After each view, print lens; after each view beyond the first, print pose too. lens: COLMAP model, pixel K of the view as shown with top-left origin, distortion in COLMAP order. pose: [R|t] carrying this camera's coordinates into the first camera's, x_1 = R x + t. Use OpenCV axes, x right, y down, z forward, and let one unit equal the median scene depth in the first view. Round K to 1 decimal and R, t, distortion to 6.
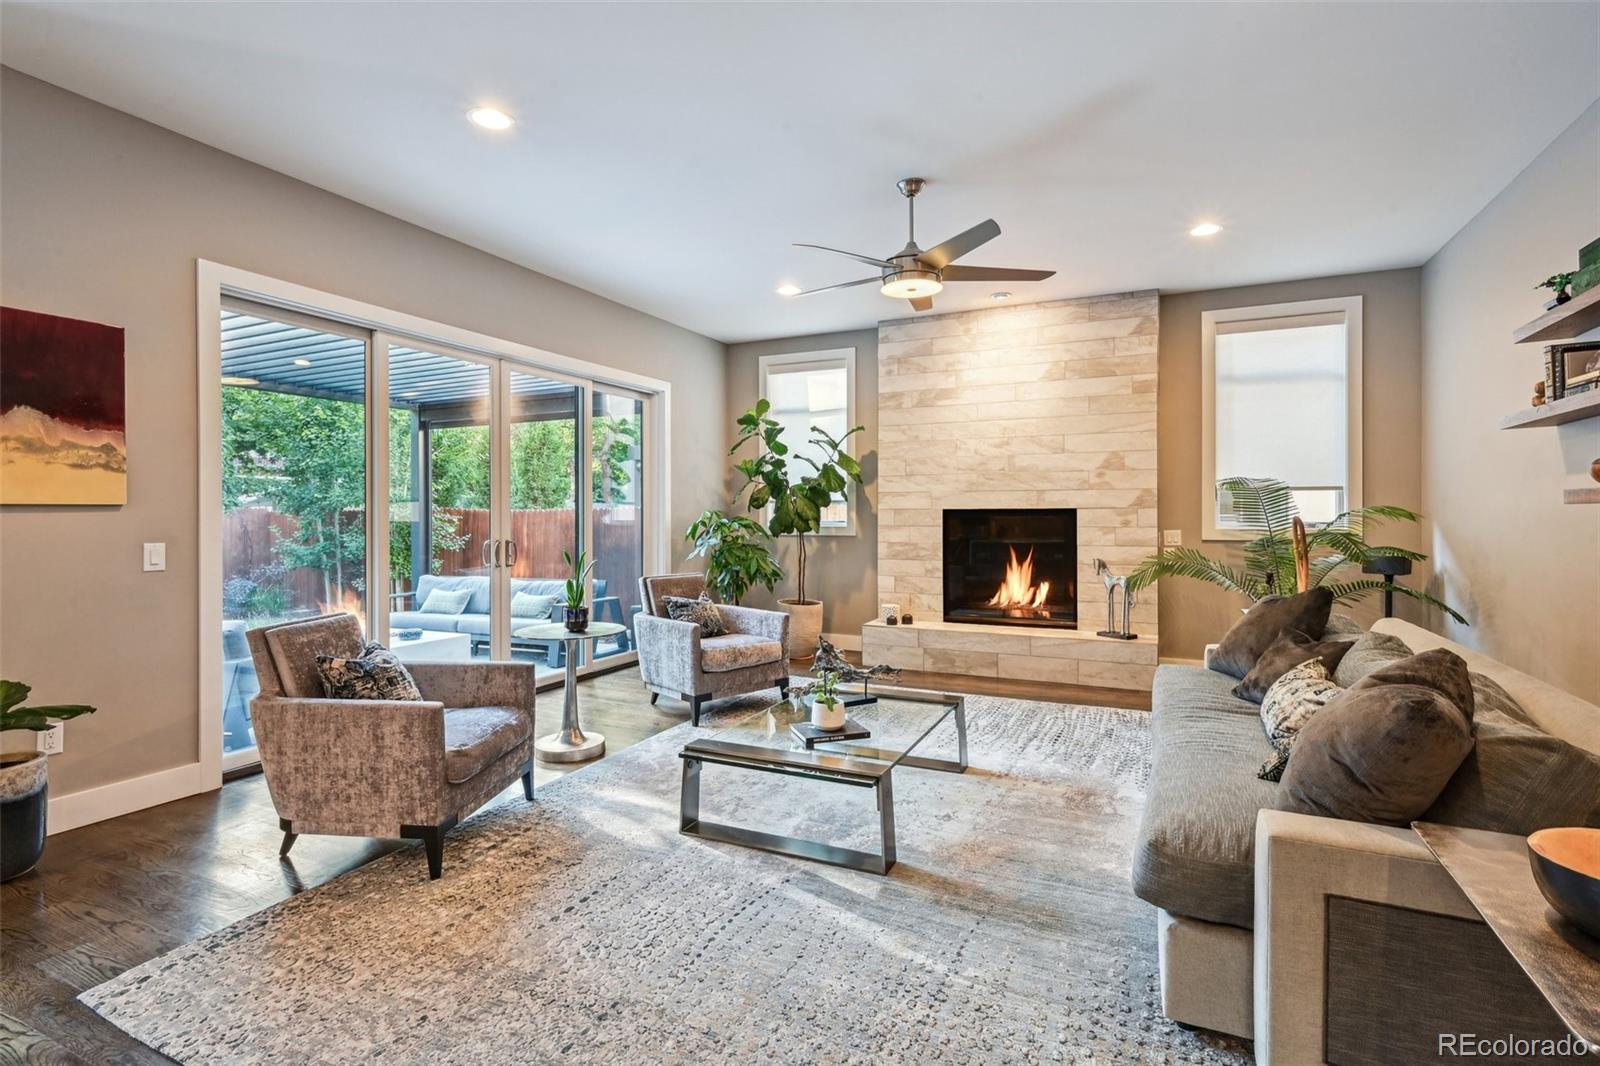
lens RADIAL K [[766.7, 0, 802.8], [0, 766.7, 511.1], [0, 0, 1]] dist [0.000465, 0.000485]
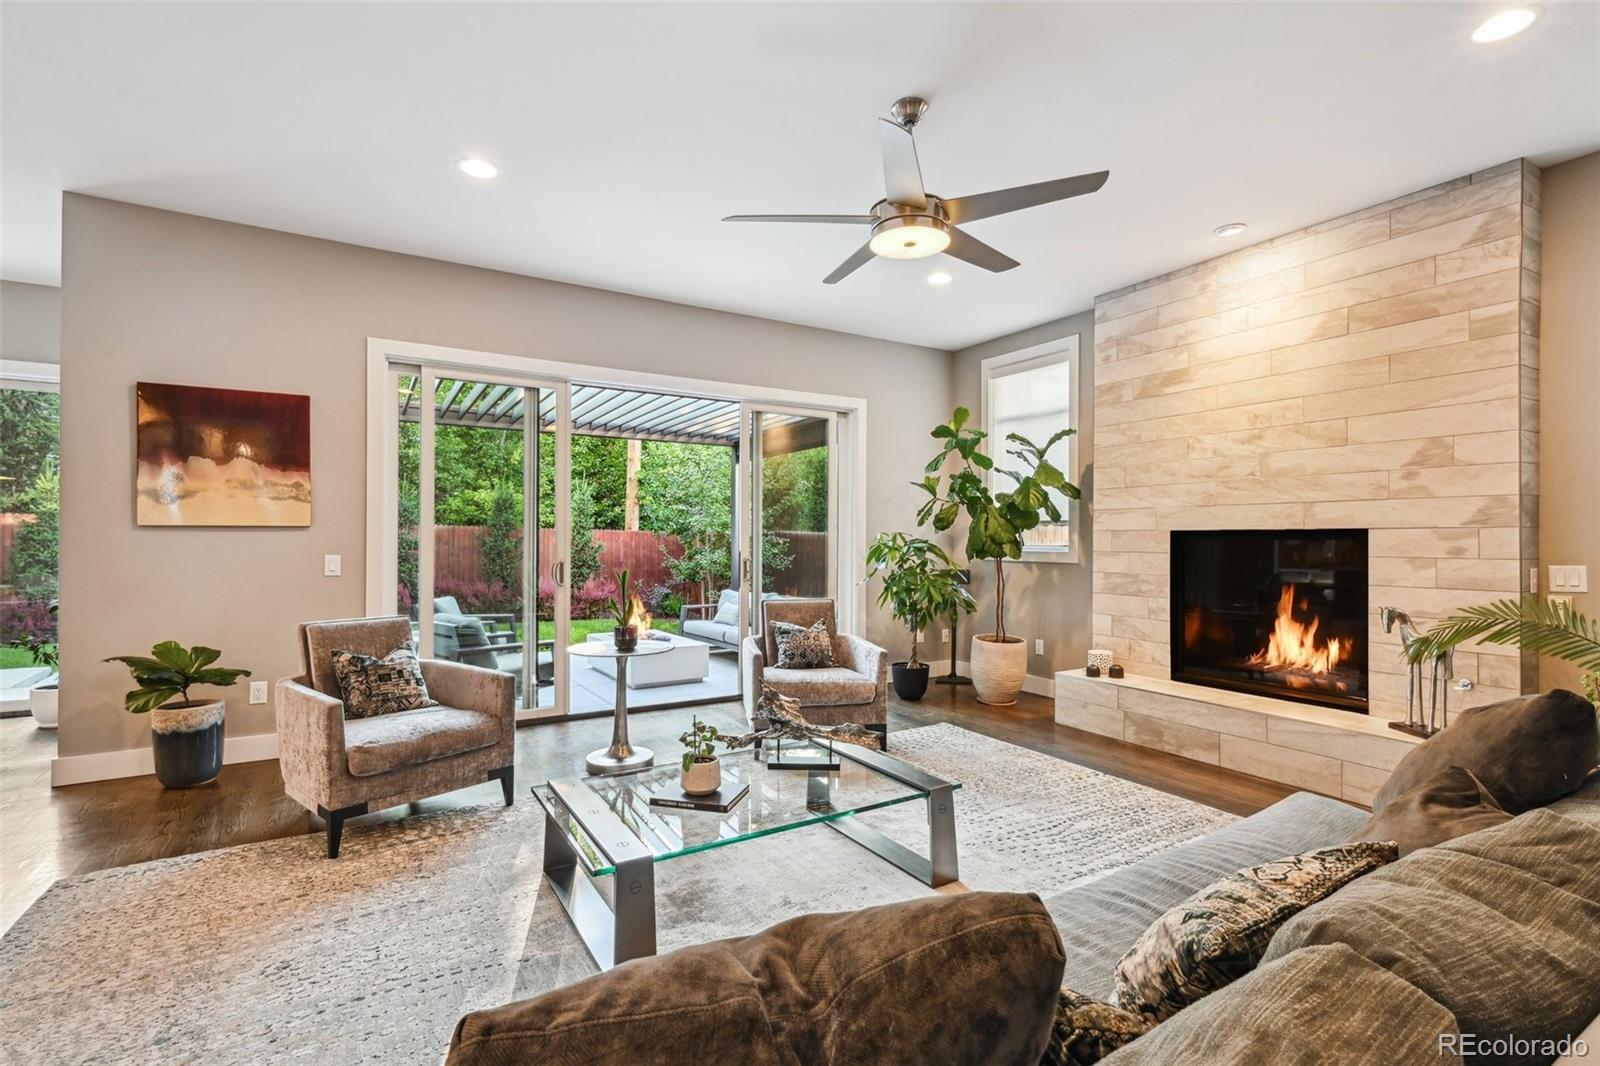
lens RADIAL K [[736.4, 0, 800.0], [0, 736.4, 533.0], [0, 0, 1]] dist [0.000733, 0.000193]
pose [[0.835099, 0.000171, -0.550100, 0.296970], [-0.002072, 0.999994, -0.002834, 0.003058], [0.550096, 0.003506, 0.835094, 0.207761]]
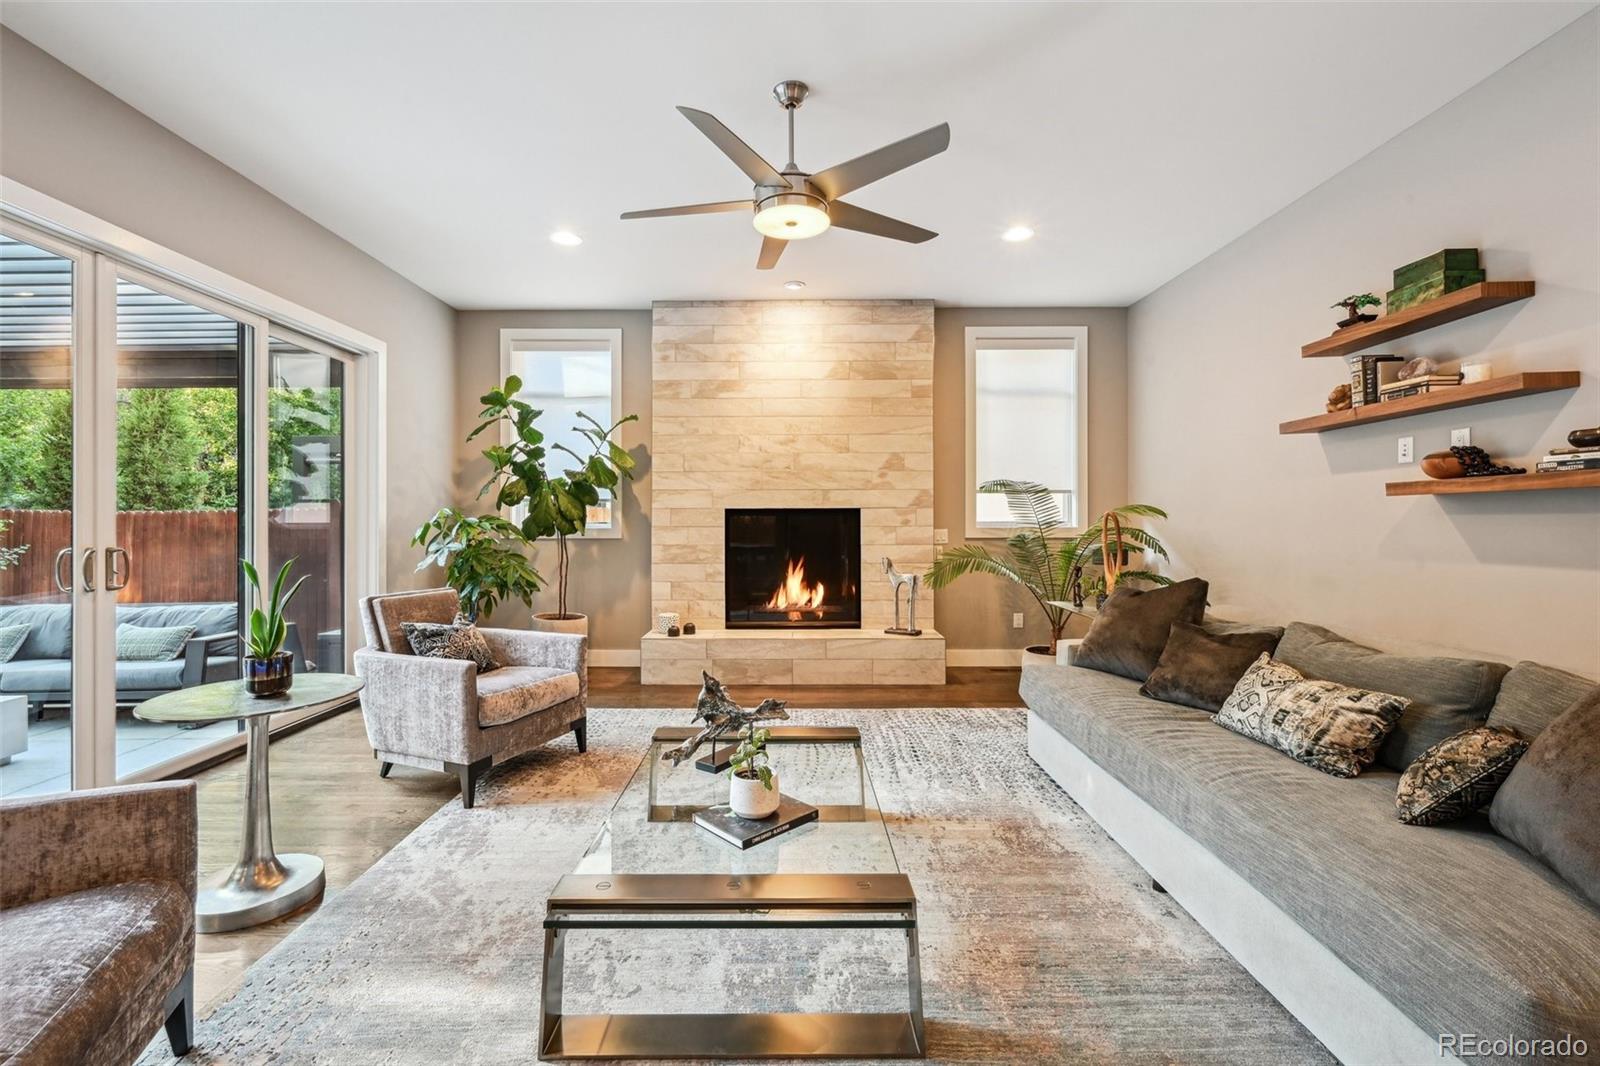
lens RADIAL K [[673.8, 0, 789.4], [0, 673.8, 518.9], [0, 0, 1]] dist [-0.000896, 0.000216]
pose [[0.906376, 0.002570, 0.422463, -0.100587], [-0.001194, 0.999993, -0.003521, 0.013931], [-0.422469, 0.002687, 0.906373, 0.236464]]
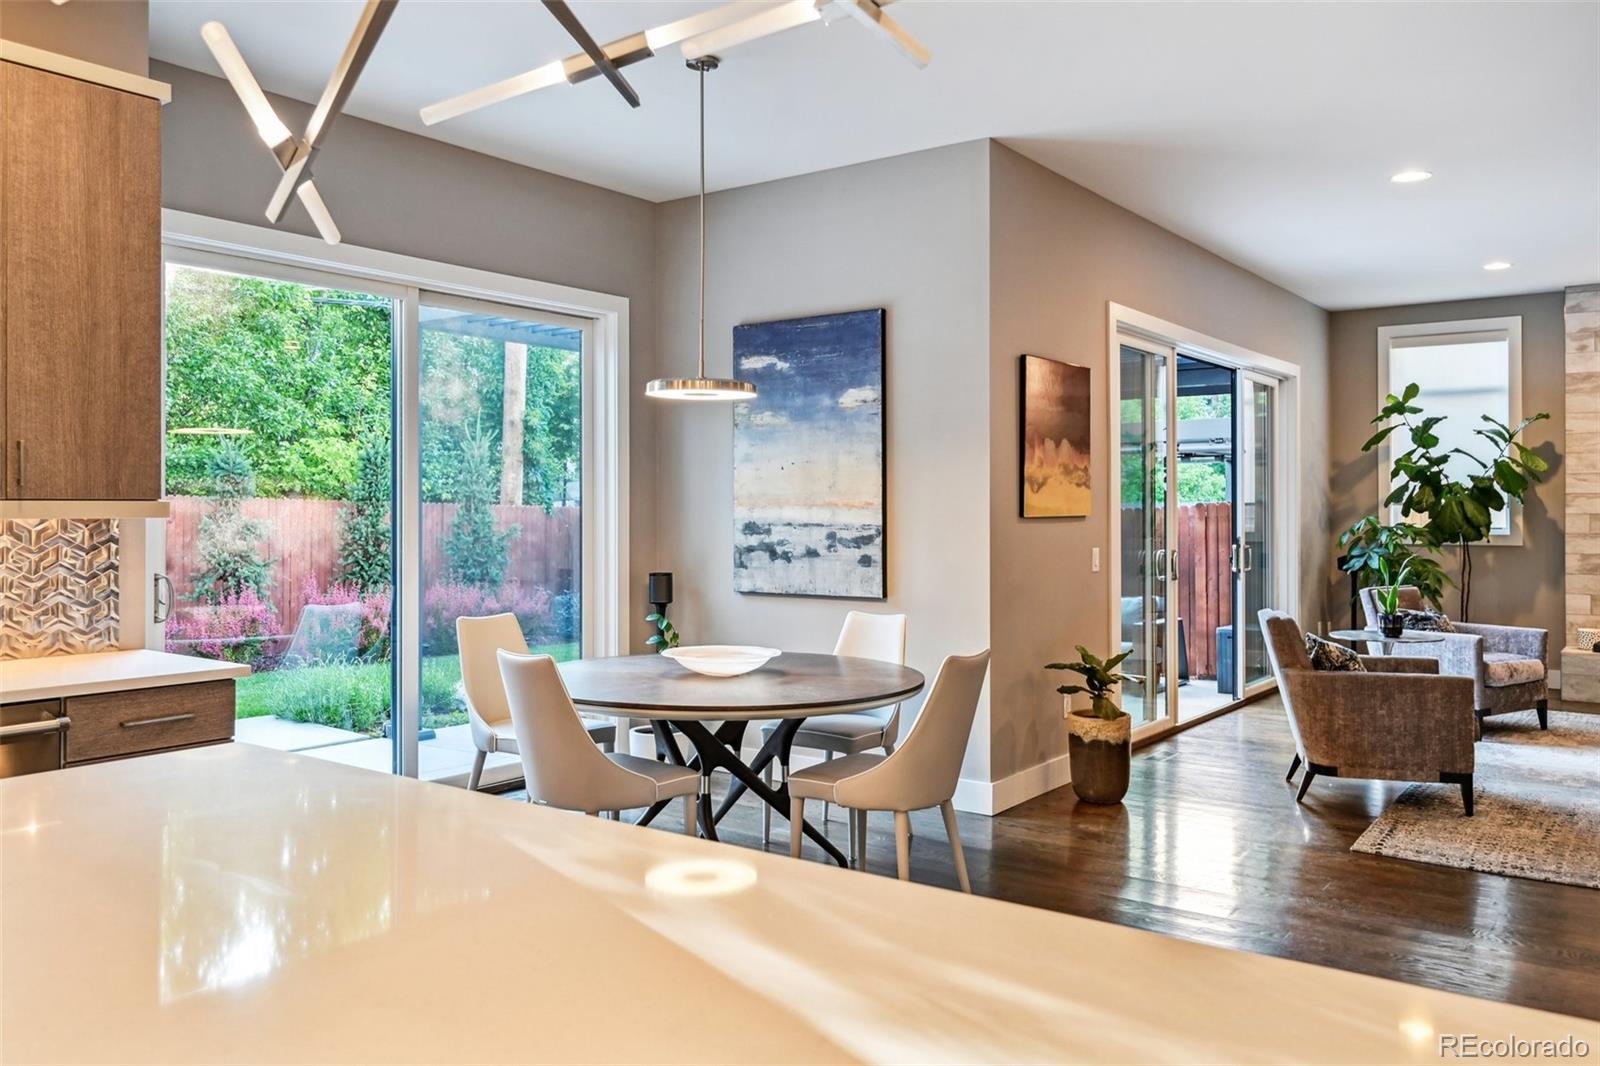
lens RADIAL K [[1242.1, 0, 798.5], [0, 1242.1, 500.0], [0, 0, 1]] dist [-0.001166, -0.000101]
pose [[0.980907, -0.000482, -0.194477, -0.505413], [-0.000198, 0.999994, -0.003479, -0.013961], [0.194477, 0.003452, 0.980901, -0.527859]]
